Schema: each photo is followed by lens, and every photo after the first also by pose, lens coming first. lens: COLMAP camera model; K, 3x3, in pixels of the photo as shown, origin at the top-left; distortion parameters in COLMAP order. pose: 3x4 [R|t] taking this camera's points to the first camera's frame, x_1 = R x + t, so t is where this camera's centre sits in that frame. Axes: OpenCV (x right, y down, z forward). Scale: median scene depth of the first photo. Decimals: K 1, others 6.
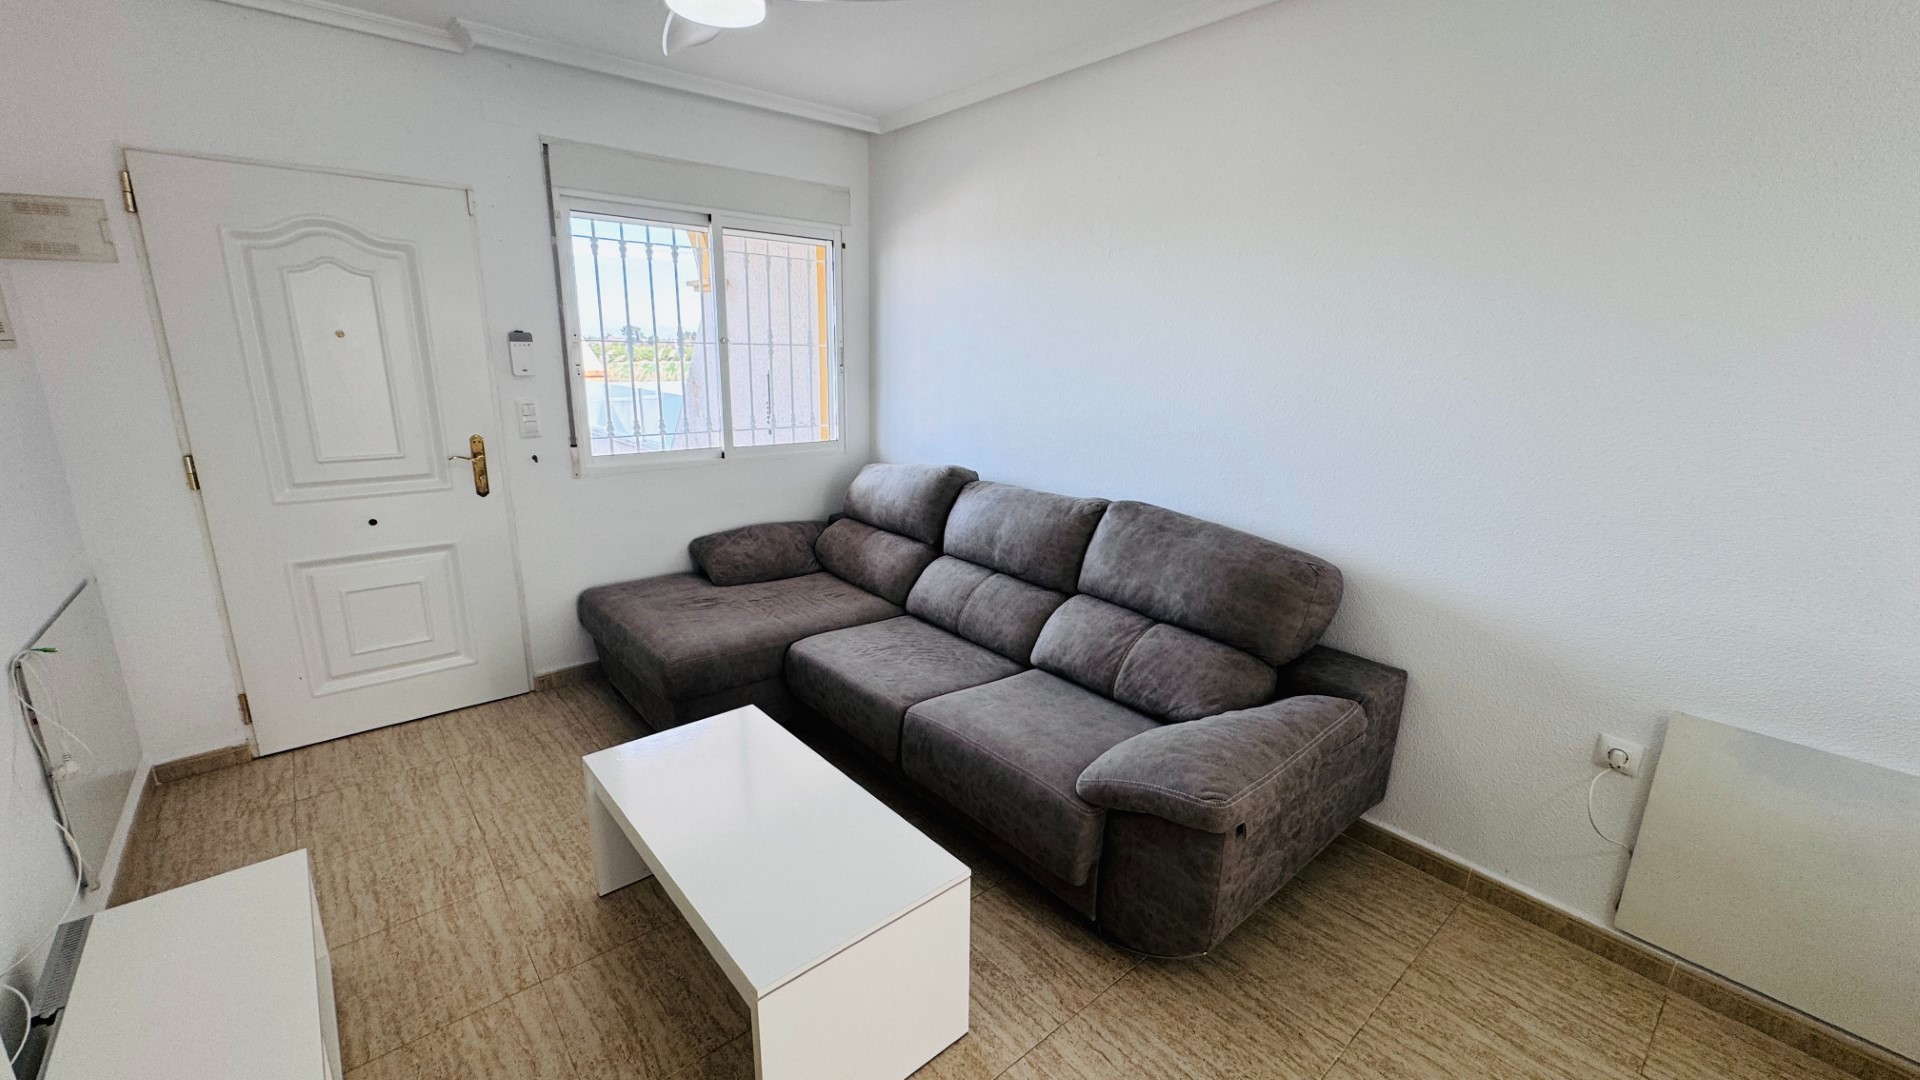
lens RADIAL K [[766.1, 0, 960.2], [0, 766.1, 540.5], [0, 0, 1]] dist [-0.003554, 0.000221]
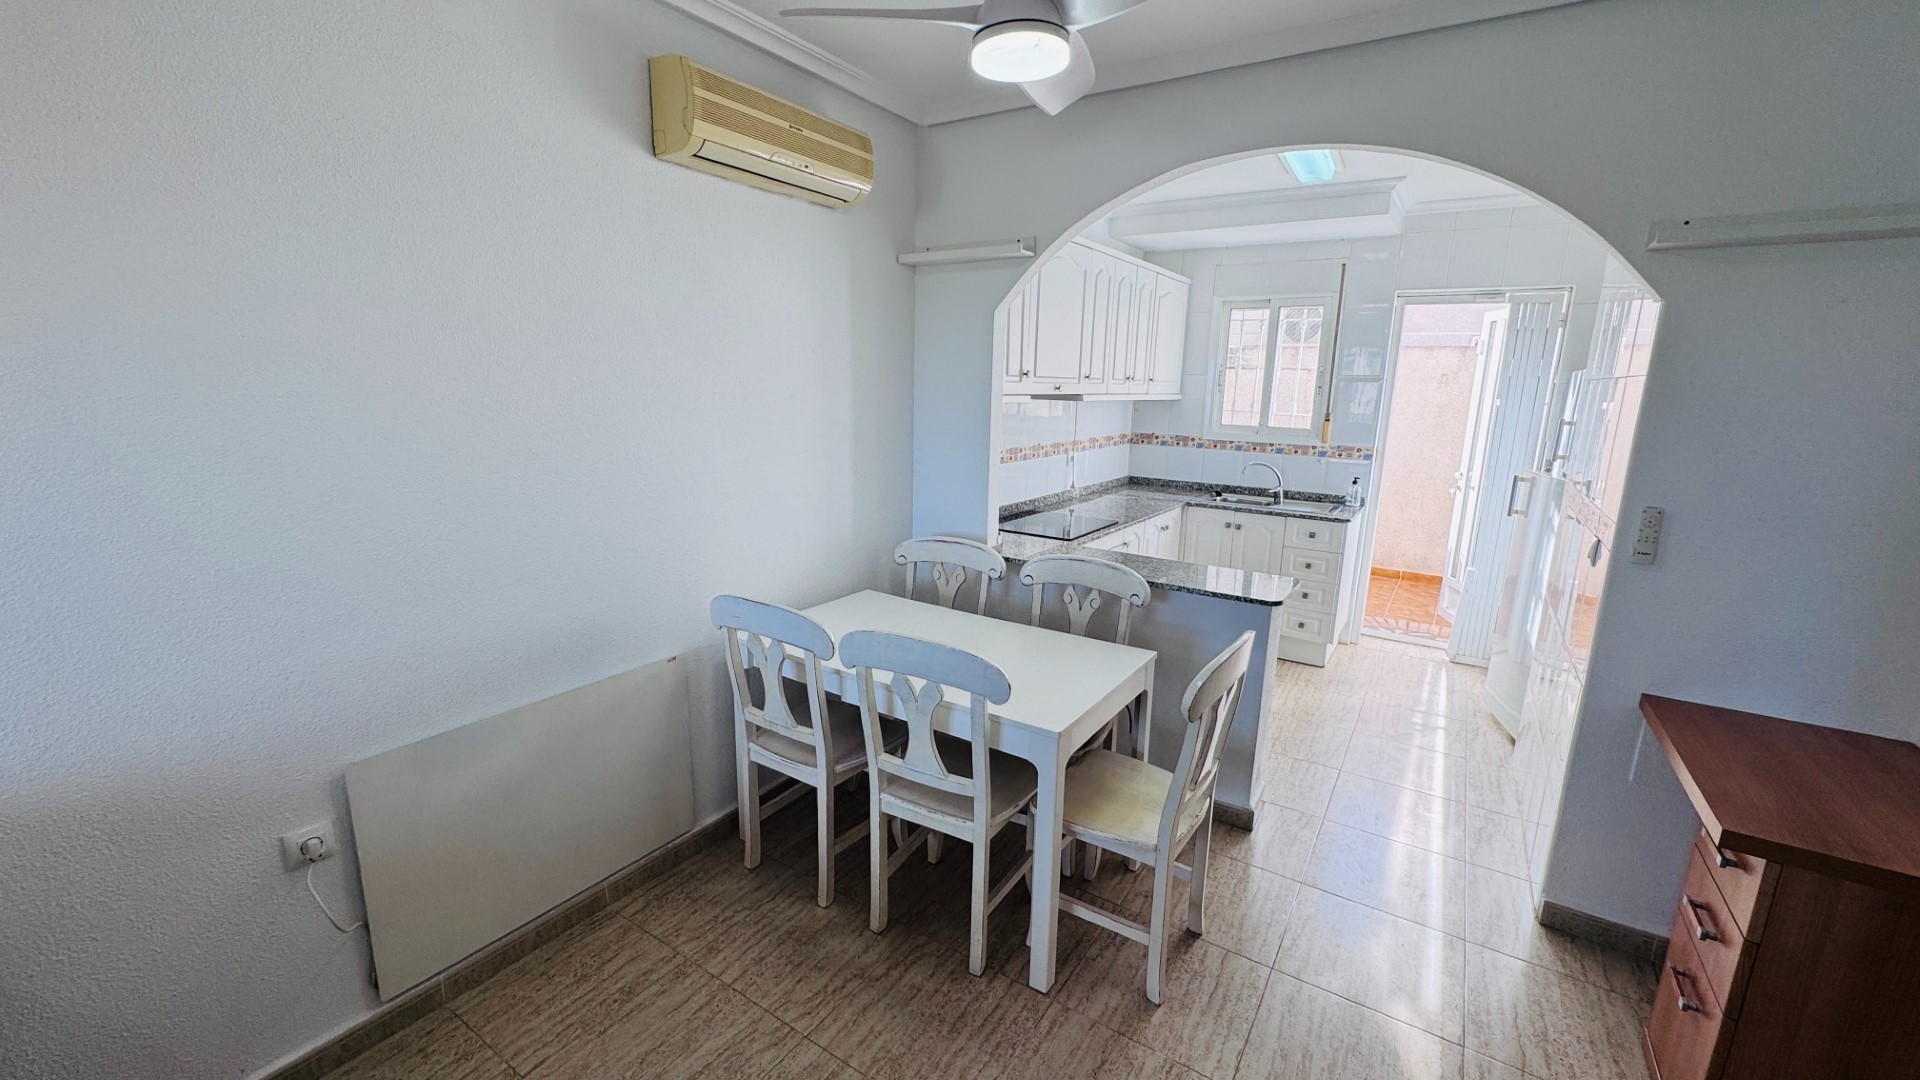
lens RADIAL K [[766.1, 0, 952.7], [0, 766.1, 541.7], [0, 0, 1]] dist [-0.003554, 0.000221]
pose [[-0.273877, -0.224449, 0.935208, -0.056706], [0.210136, 0.934929, 0.285921, -0.123559], [-0.938528, 0.274828, -0.208890, 0.391399]]
